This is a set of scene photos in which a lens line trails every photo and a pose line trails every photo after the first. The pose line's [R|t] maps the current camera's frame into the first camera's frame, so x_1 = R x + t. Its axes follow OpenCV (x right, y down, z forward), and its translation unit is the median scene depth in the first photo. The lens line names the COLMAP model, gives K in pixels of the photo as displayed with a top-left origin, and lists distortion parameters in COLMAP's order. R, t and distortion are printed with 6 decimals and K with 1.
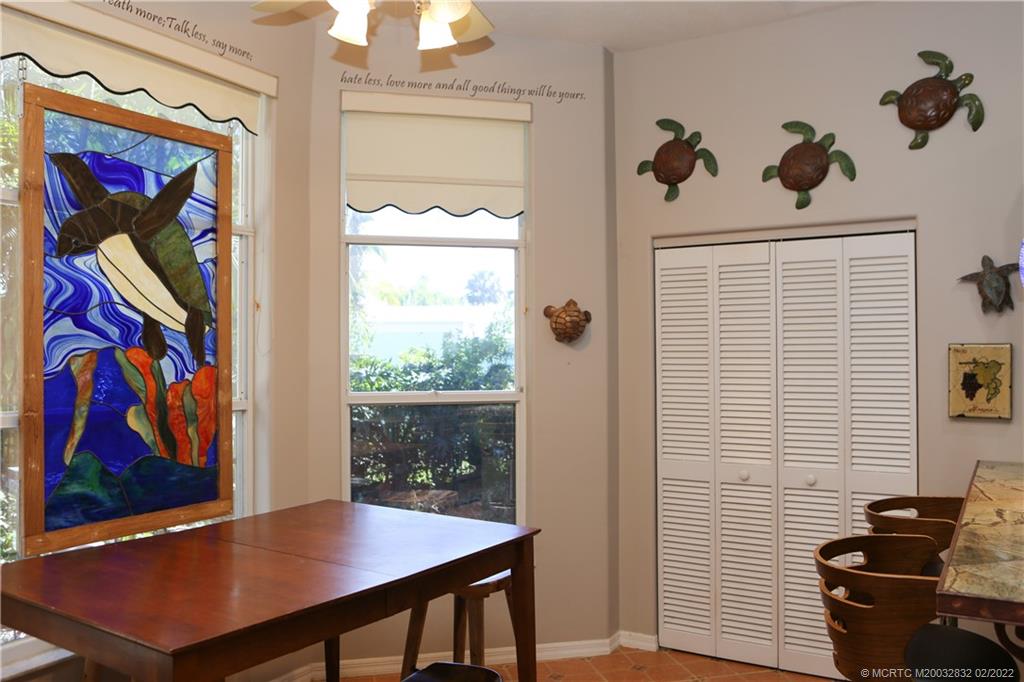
lens RADIAL K [[853.9, 0, 516.7], [0, 853.9, 343.7], [0, 0, 1]] dist [-0.111137, 0.135014]
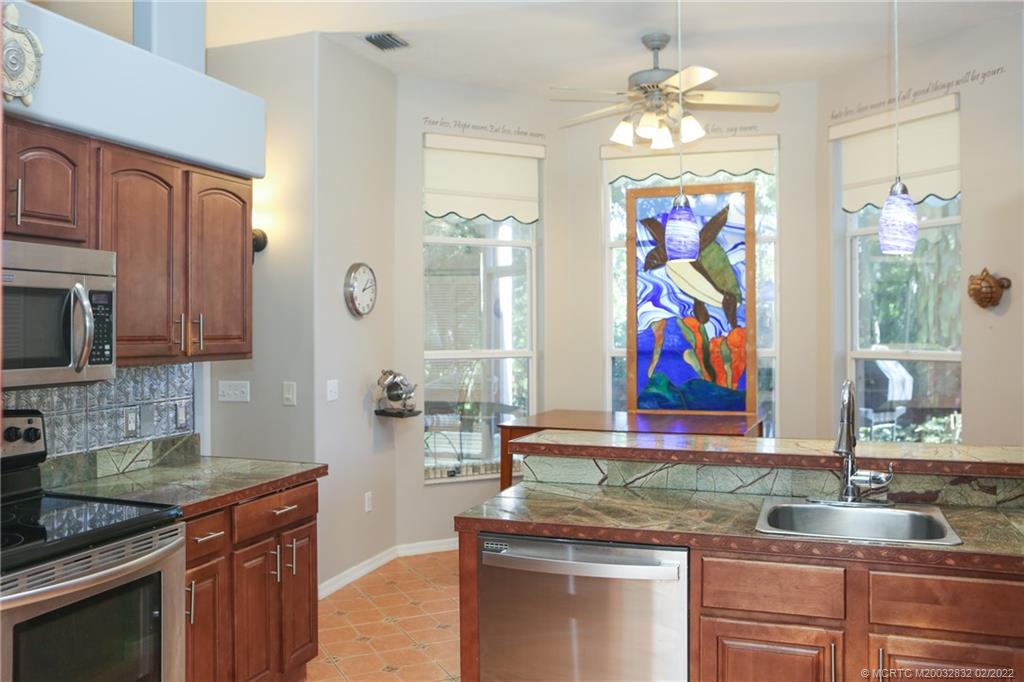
lens RADIAL K [[886.4, 0, 514.0], [0, 886.4, 333.7], [0, 0, 1]] dist [-0.005591, -0.007350]
pose [[0.201954, 0.012000, -0.979322, 1.273913], [0.012495, 0.999812, 0.014828, 0.007337], [0.979315, -0.015231, 0.201766, 0.243220]]
